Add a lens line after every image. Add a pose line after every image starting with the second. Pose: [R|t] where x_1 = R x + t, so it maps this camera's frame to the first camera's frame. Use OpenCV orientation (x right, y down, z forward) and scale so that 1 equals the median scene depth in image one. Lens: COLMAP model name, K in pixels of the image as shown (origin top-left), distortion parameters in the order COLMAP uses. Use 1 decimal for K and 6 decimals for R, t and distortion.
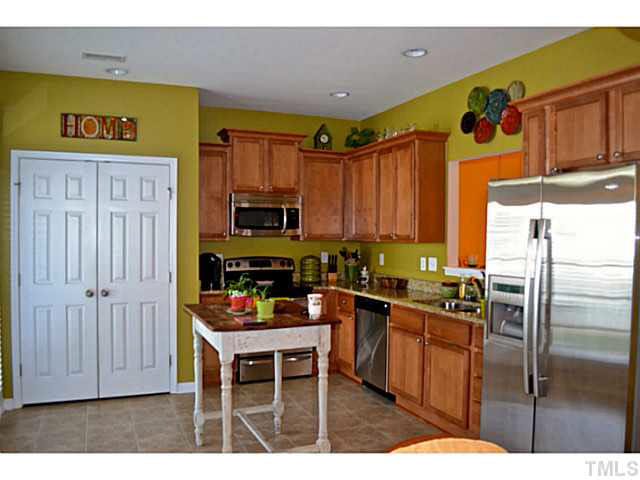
lens RADIAL K [[549.8, 0, 320.0], [0, 549.8, 240.0], [0, 0, 1]] dist [0.001993, 0.005353]
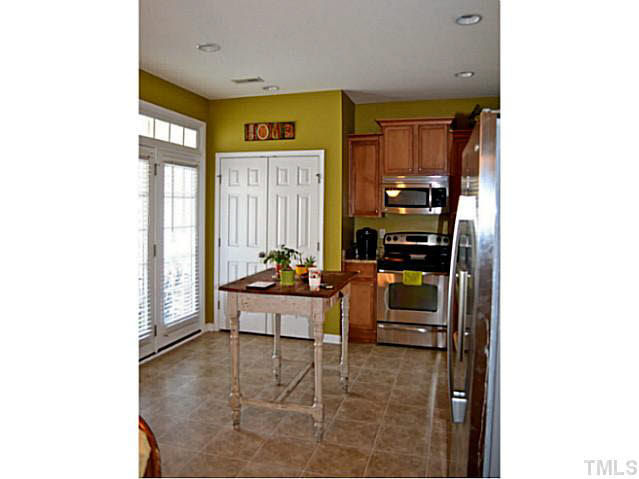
lens RADIAL K [[460.8, 0, 319.5], [0, 460.8, 205.5], [0, 0, 1]] dist [-0.003286, 0.000033]
pose [[0.789501, -0.000769, -0.613749, 0.377737], [-0.013045, 0.999752, -0.018034, -0.005515], [0.613611, 0.022244, 0.789295, 0.189336]]
